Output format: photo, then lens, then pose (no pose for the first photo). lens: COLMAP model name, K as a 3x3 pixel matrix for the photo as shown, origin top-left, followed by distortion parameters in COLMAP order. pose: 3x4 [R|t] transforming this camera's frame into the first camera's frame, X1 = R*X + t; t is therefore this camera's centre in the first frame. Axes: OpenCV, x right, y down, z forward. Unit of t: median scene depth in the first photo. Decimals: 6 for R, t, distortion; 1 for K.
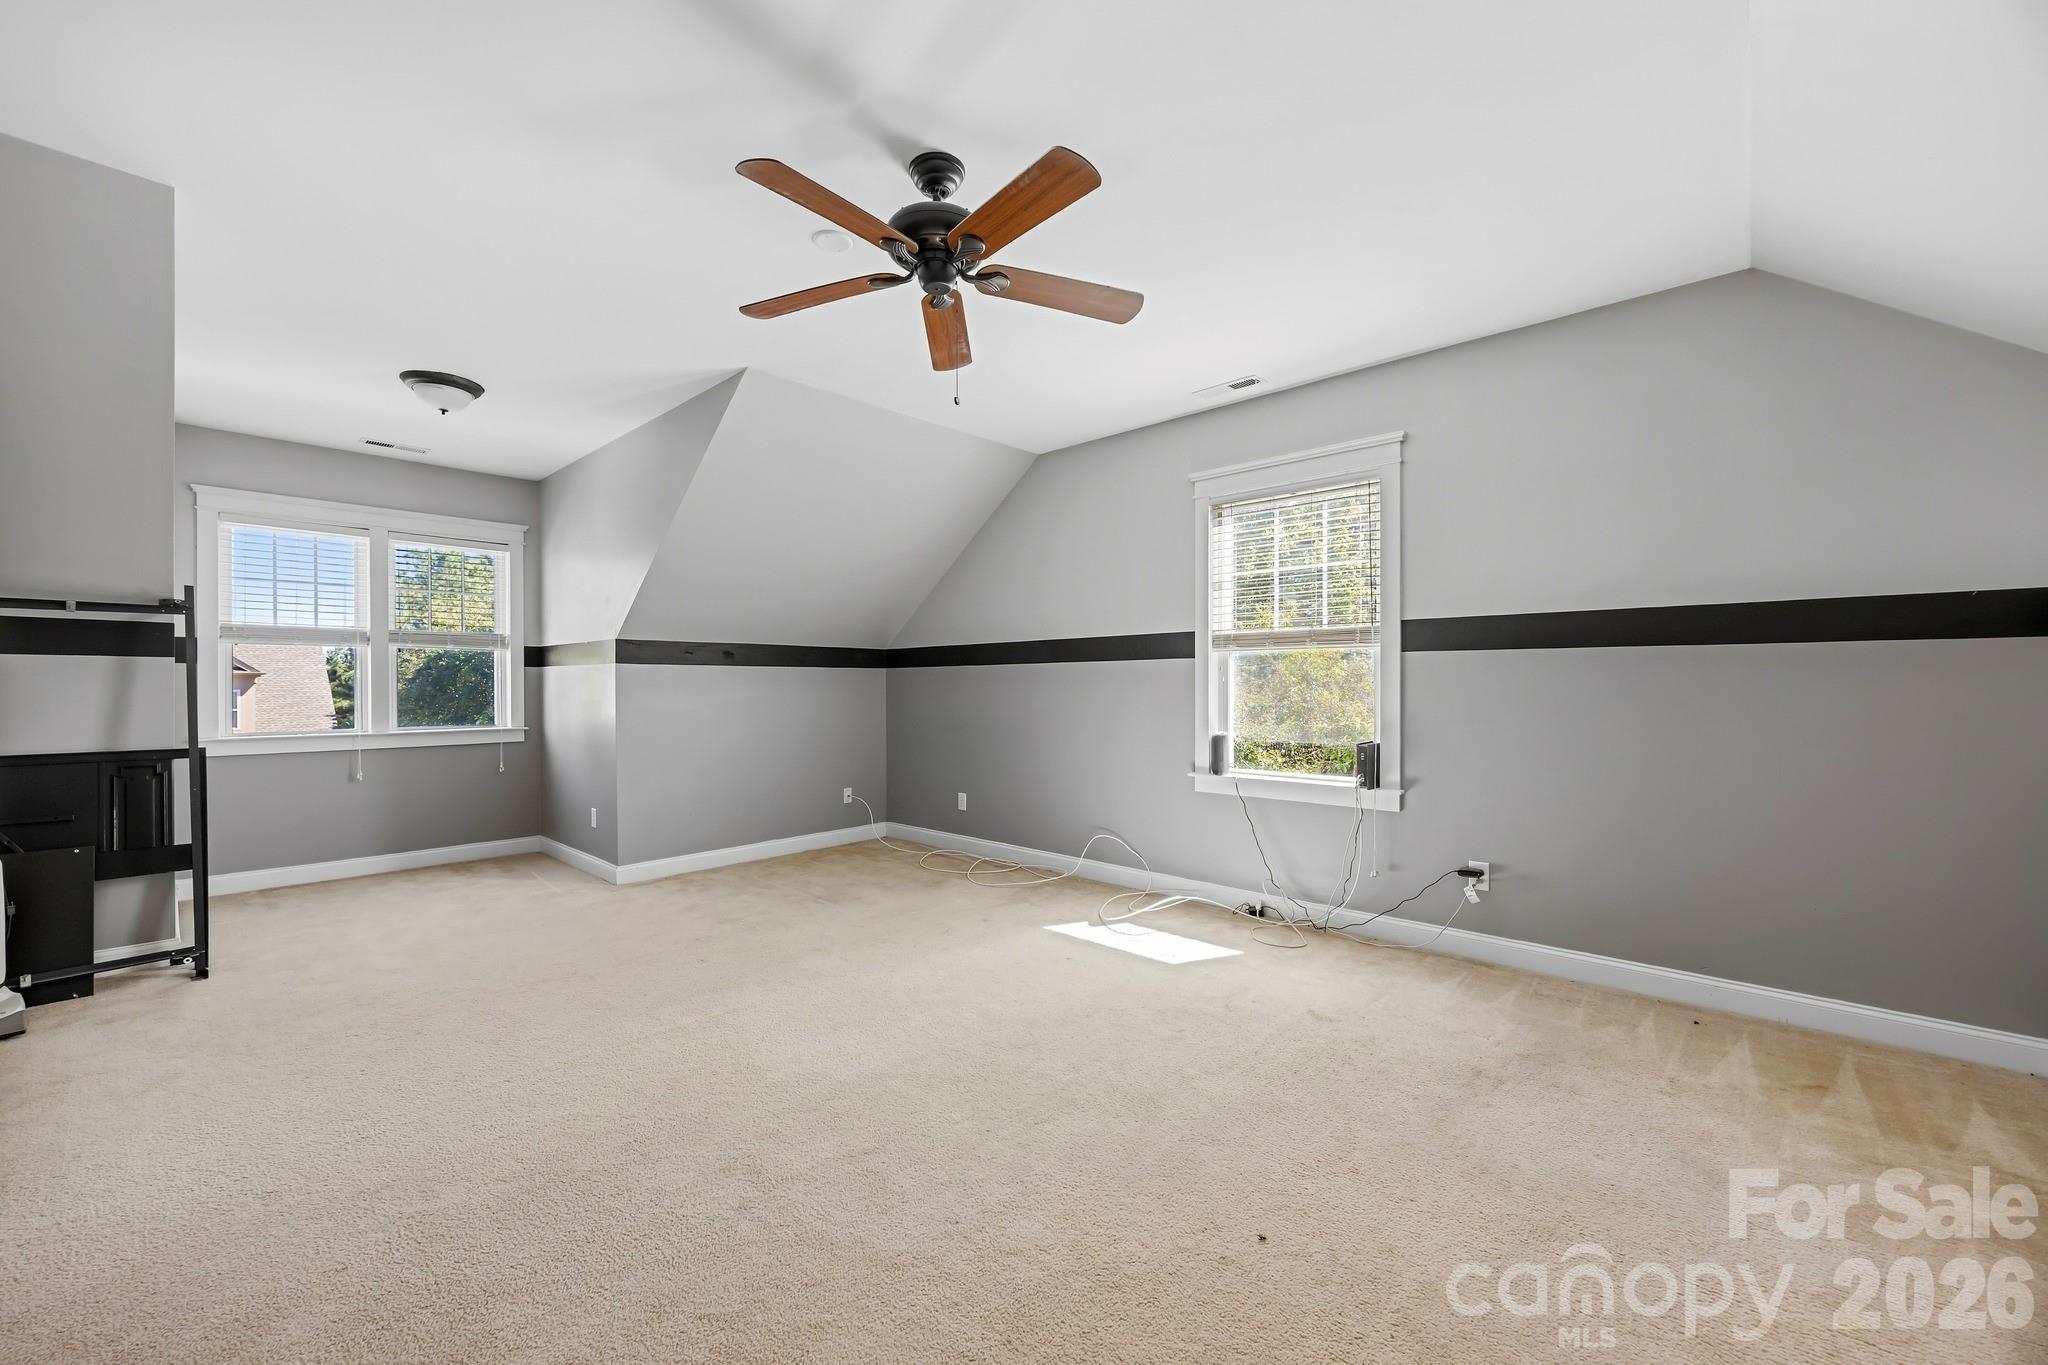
lens RADIAL K [[783.8, 0, 1012.2], [0, 783.8, 687.5], [0, 0, 1]] dist [-0.002870, 0.000694]
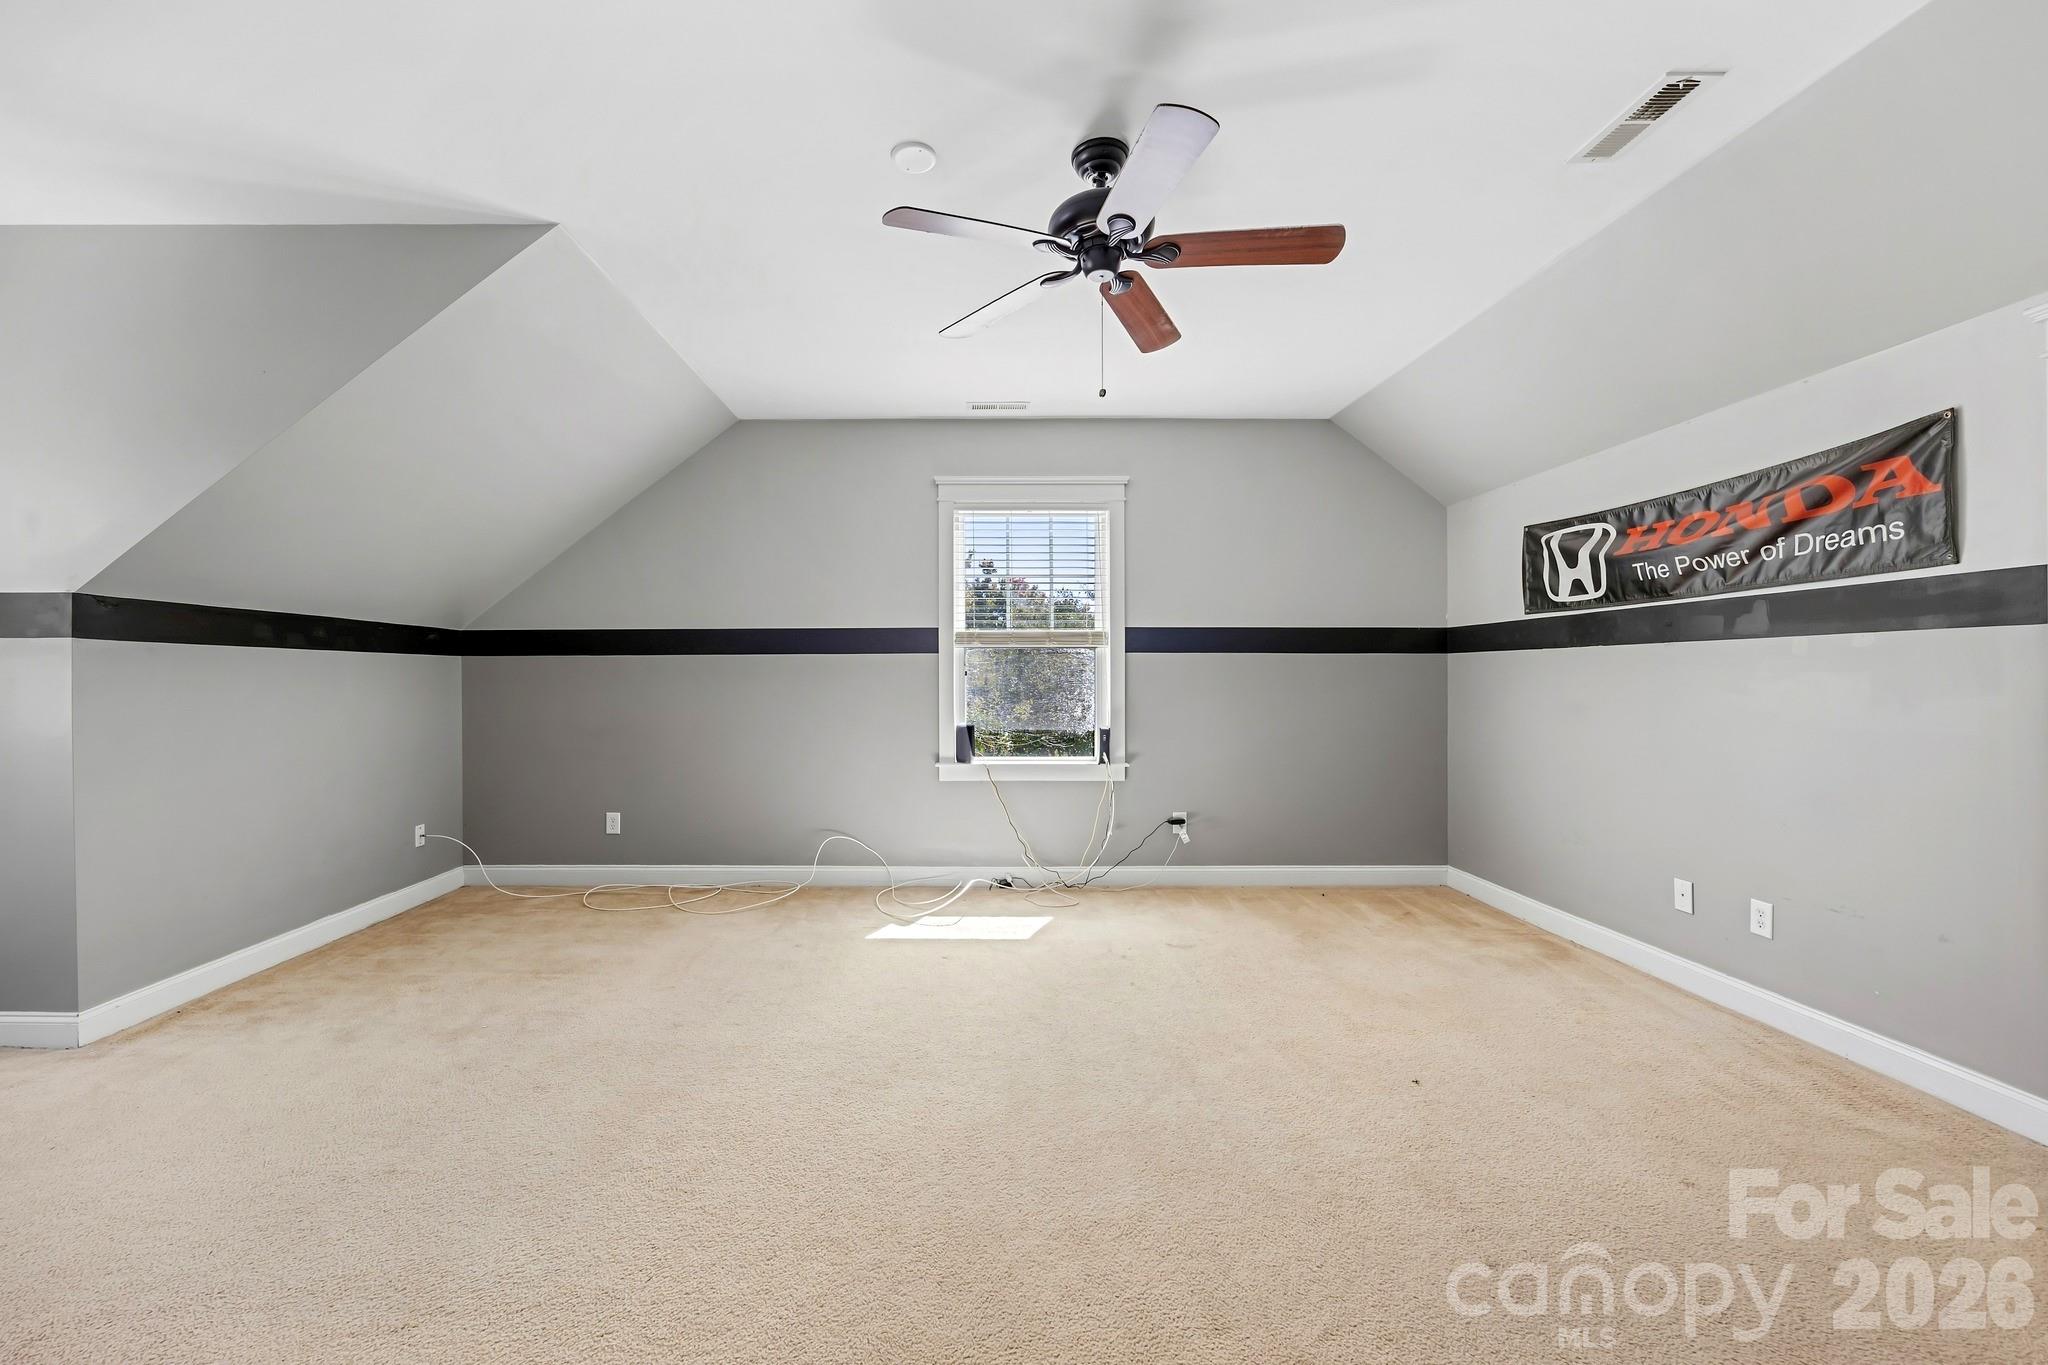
lens RADIAL K [[783.8, 0, 1012.8], [0, 783.8, 678.8], [0, 0, 1]] dist [-0.002870, 0.000694]
pose [[0.735368, 0.002161, 0.677665, -0.458028], [0.001890, 0.999984, -0.005240, 0.002496], [-0.677665, 0.005135, 0.735352, 0.190978]]
